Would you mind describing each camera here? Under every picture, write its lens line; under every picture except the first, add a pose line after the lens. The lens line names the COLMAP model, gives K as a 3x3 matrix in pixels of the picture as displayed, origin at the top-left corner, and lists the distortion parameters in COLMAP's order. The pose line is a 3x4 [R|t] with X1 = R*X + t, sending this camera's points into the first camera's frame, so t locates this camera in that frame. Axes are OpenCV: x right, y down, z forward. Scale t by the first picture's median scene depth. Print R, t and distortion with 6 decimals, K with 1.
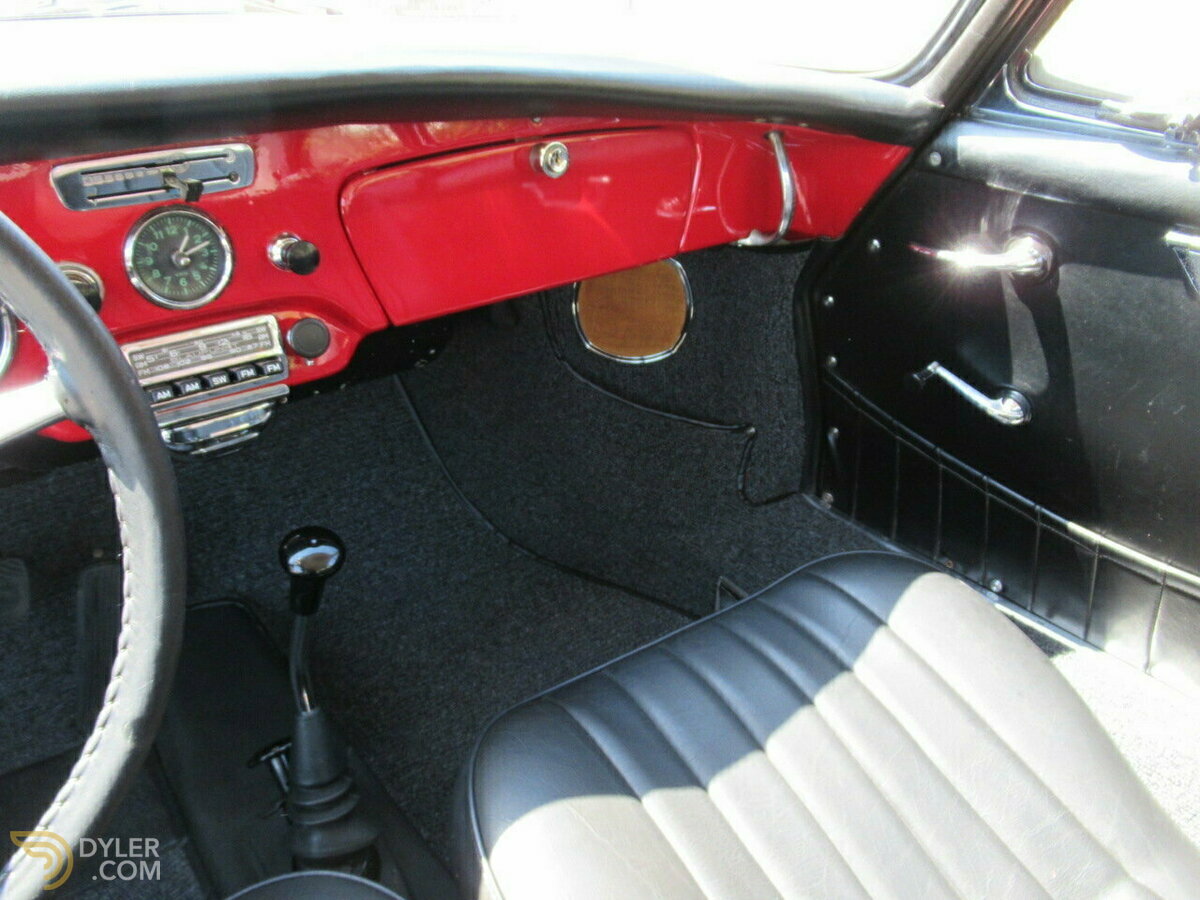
lens RADIAL K [[863.5, 0, 600.0], [0, 863.5, 450.0], [0, 0, 1]] dist [-0.030787, 0.010235]
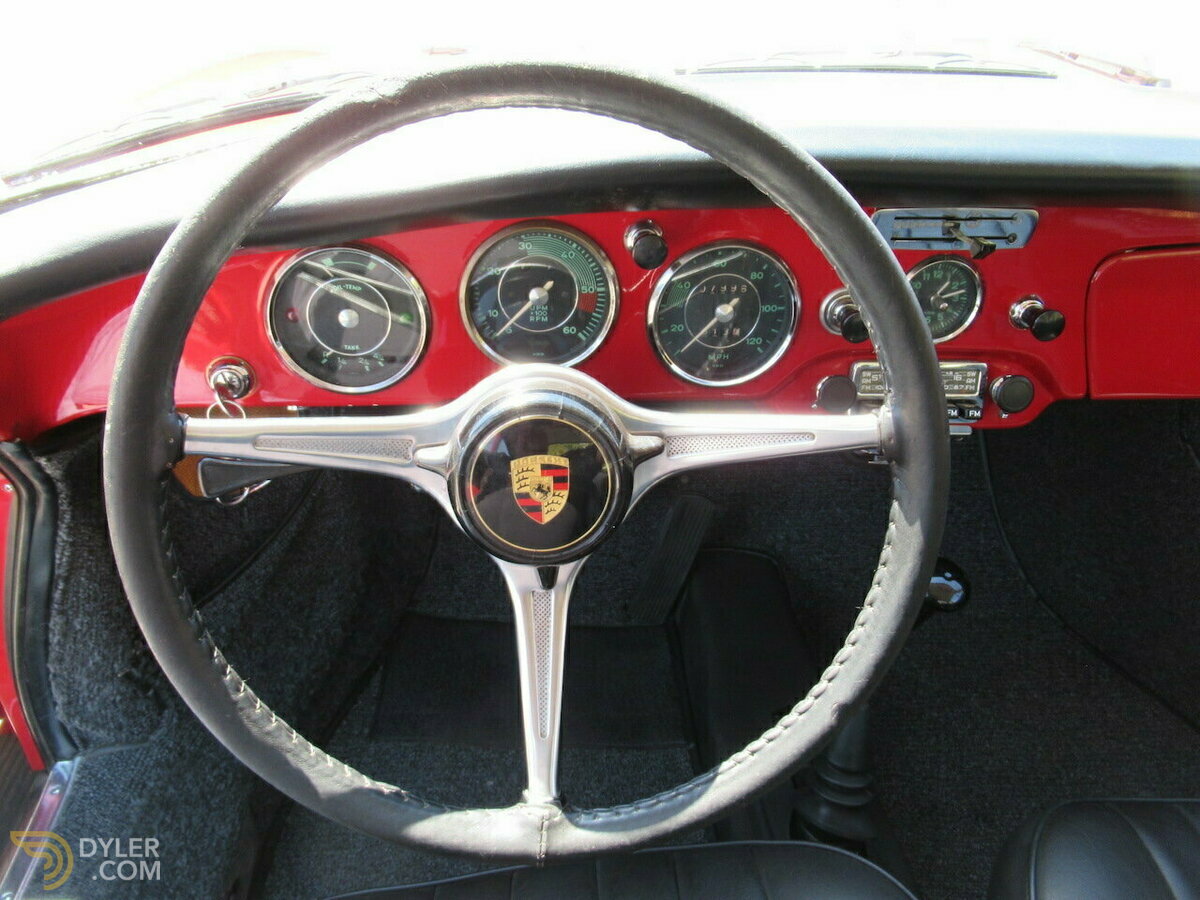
lens RADIAL K [[863.5, 0, 600.0], [0, 863.5, 450.0], [0, 0, 1]] dist [-0.030787, 0.010235]
pose [[0.823741, 0.316486, -0.470412, -0.232484], [-0.295134, 0.947783, 0.120842, -0.041552], [0.484093, 0.039292, 0.874134, -0.143803]]
